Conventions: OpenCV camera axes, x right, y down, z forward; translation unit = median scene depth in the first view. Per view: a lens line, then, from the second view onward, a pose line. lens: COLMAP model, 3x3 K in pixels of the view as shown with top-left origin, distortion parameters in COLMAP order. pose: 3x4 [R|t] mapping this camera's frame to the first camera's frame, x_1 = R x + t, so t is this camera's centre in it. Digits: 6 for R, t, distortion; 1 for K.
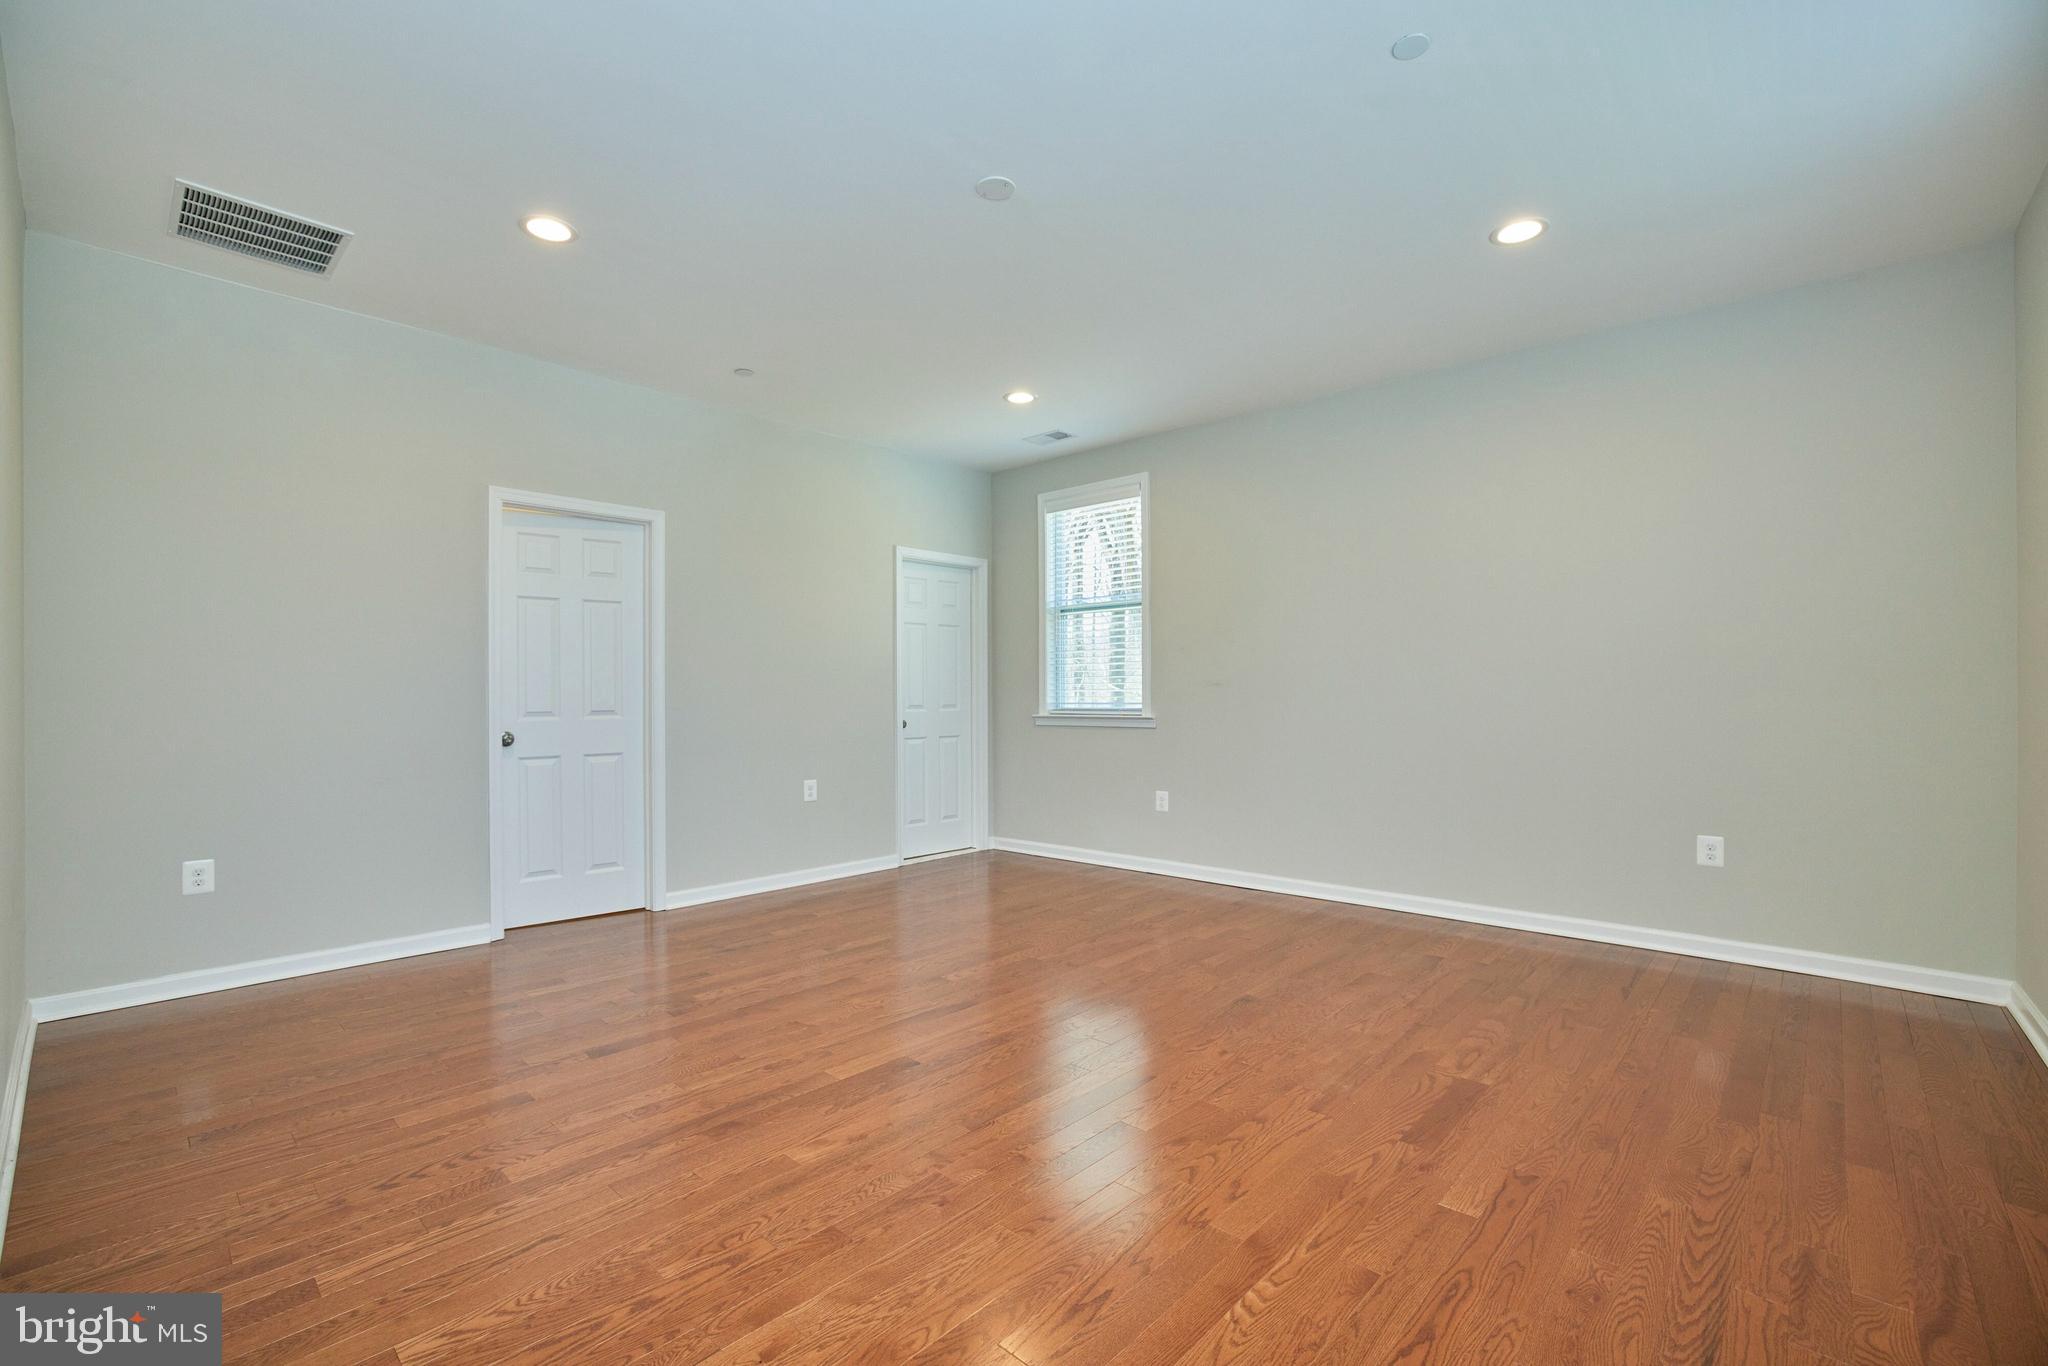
lens RADIAL K [[863.0, 0, 1024.0], [0, 863.0, 683.0], [0, 0, 1]] dist [-0.054728, 0.017152]
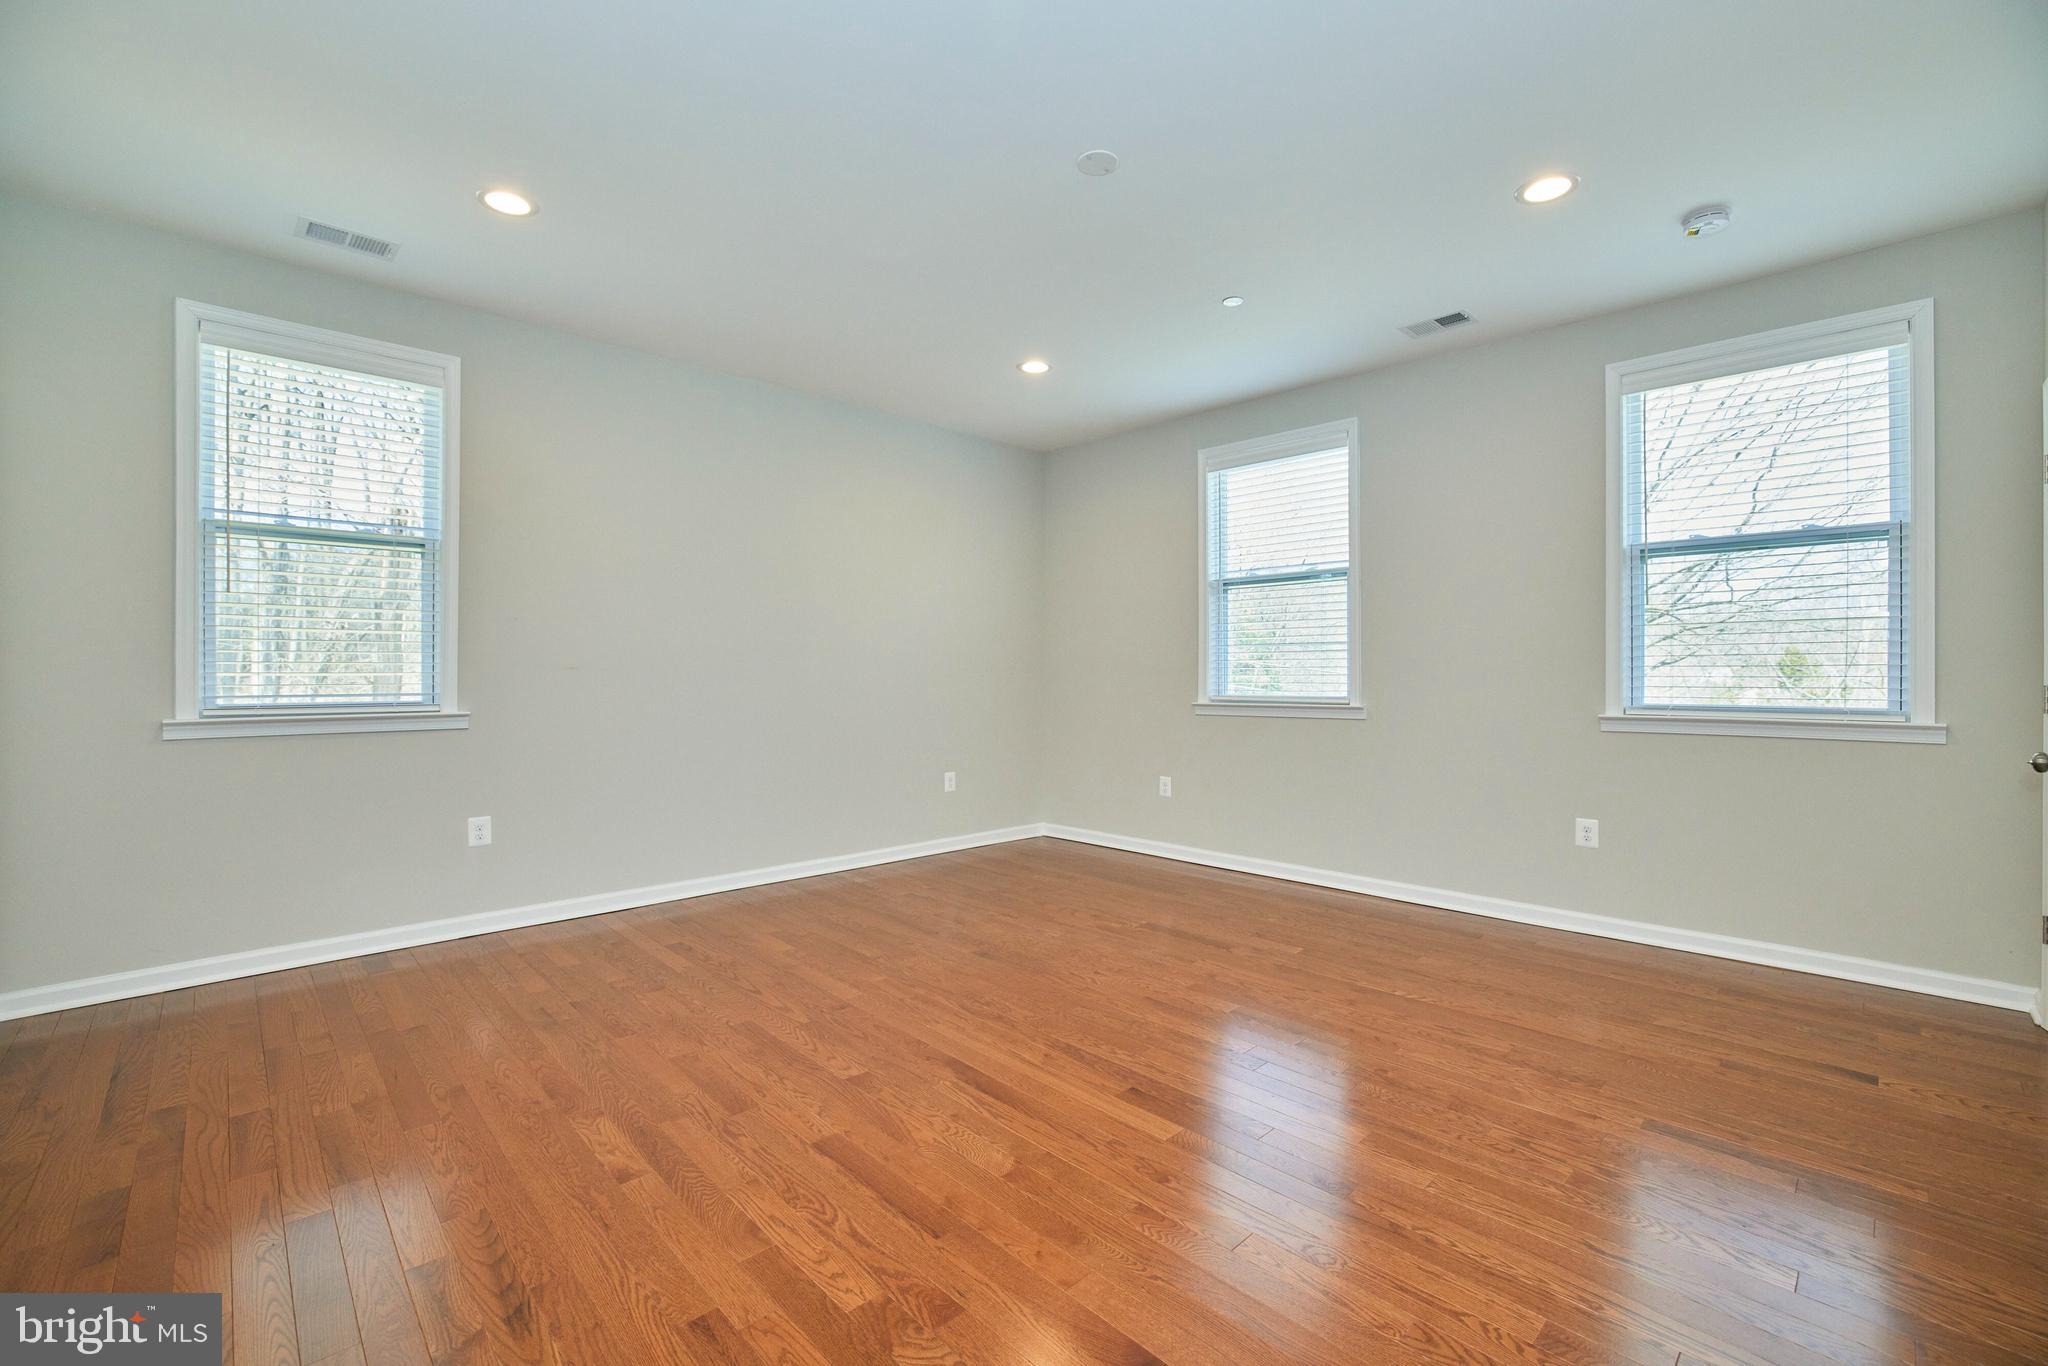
lens RADIAL K [[863.0, 0, 1024.0], [0, 863.0, 683.0], [0, 0, 1]] dist [-0.054728, 0.017152]
pose [[0.072888, -0.009276, 0.997297, -0.854840], [-0.014766, 0.999837, 0.010379, 0.003335], [-0.997231, -0.015483, 0.072739, 0.870115]]
